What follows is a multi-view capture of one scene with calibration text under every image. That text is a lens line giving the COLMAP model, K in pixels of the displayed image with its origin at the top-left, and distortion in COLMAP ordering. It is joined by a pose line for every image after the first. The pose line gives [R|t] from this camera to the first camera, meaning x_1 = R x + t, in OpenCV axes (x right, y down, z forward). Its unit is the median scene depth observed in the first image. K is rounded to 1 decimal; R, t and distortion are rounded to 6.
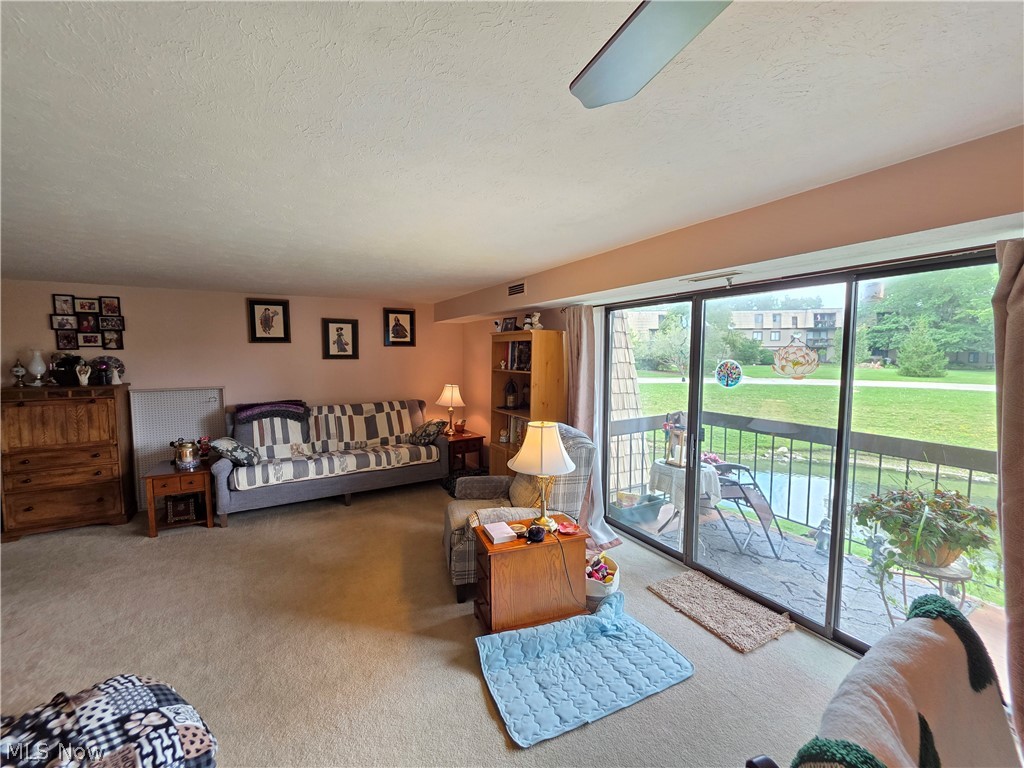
lens RADIAL K [[416.1, 0, 512.0], [0, 416.1, 384.0], [0, 0, 1]] dist [0.008732, -0.000053]
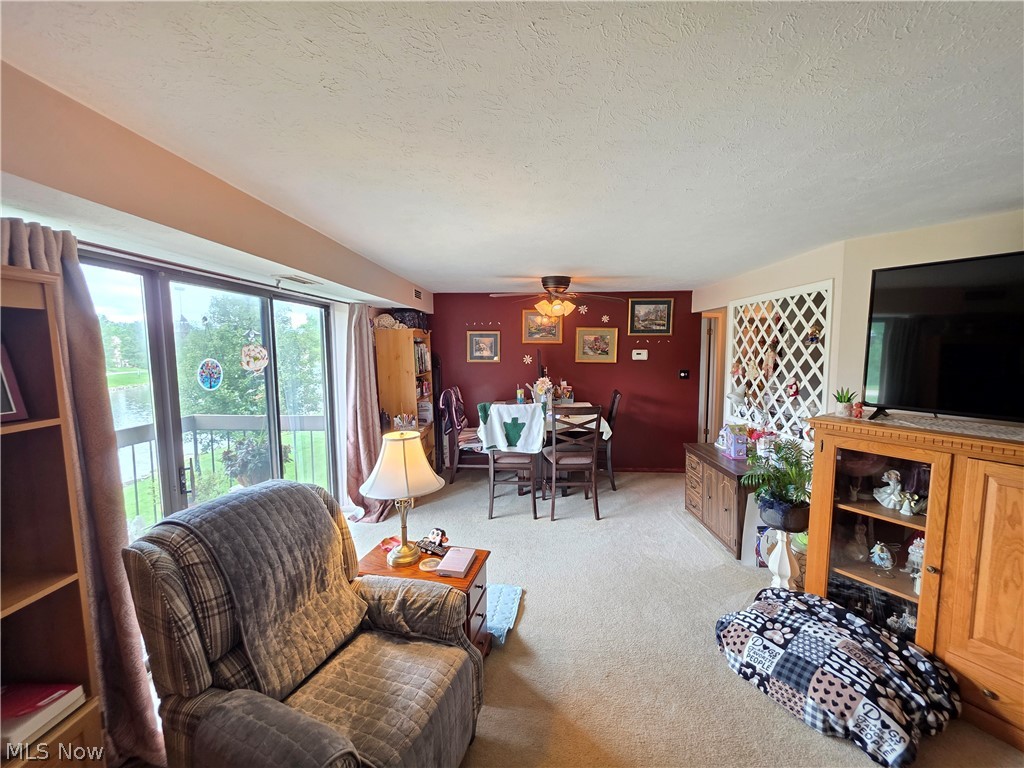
lens RADIAL K [[412.9, 0, 508.2], [0, 412.9, 382.6], [0, 0, 1]] dist [0.008572, 0.000302]
pose [[-0.851828, -0.037716, 0.522462, -0.514404], [0.049236, 0.987224, 0.151543, -0.117434], [-0.521502, 0.154813, -0.839088, 1.522671]]
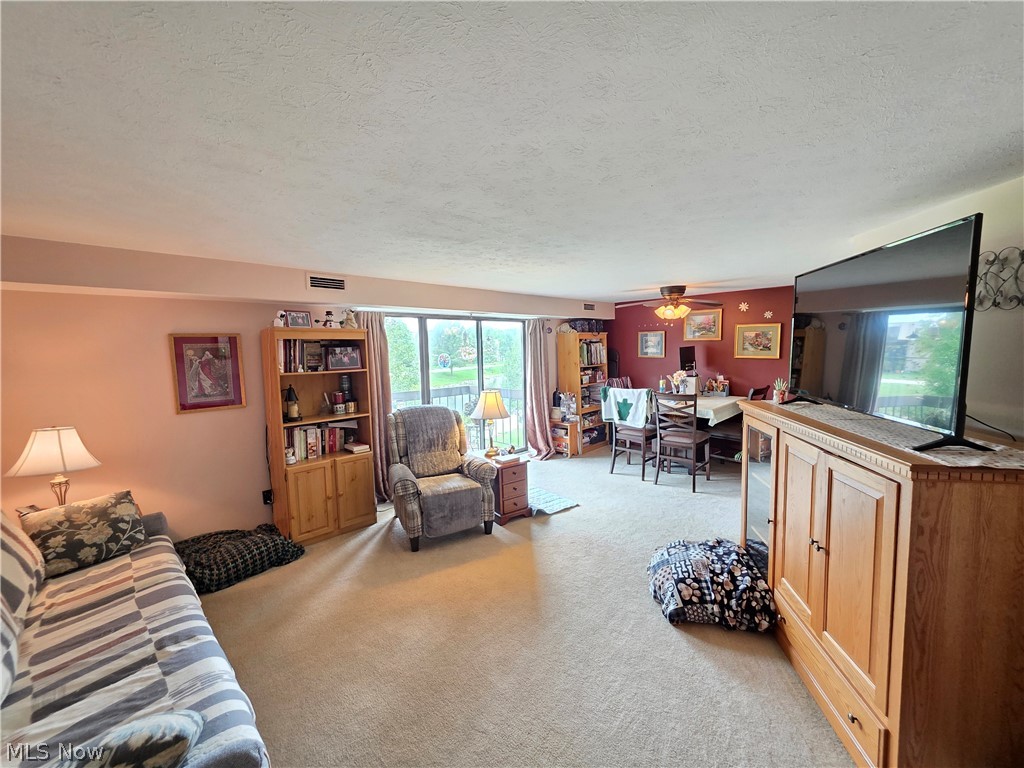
lens RADIAL K [[412.9, 0, 508.2], [0, 412.9, 382.6], [0, 0, 1]] dist [0.008572, 0.000302]
pose [[-0.271665, -0.071719, 0.959716, -1.490914], [0.095702, 0.990263, 0.101092, -0.093152], [-0.957622, 0.119310, -0.262156, 1.318249]]
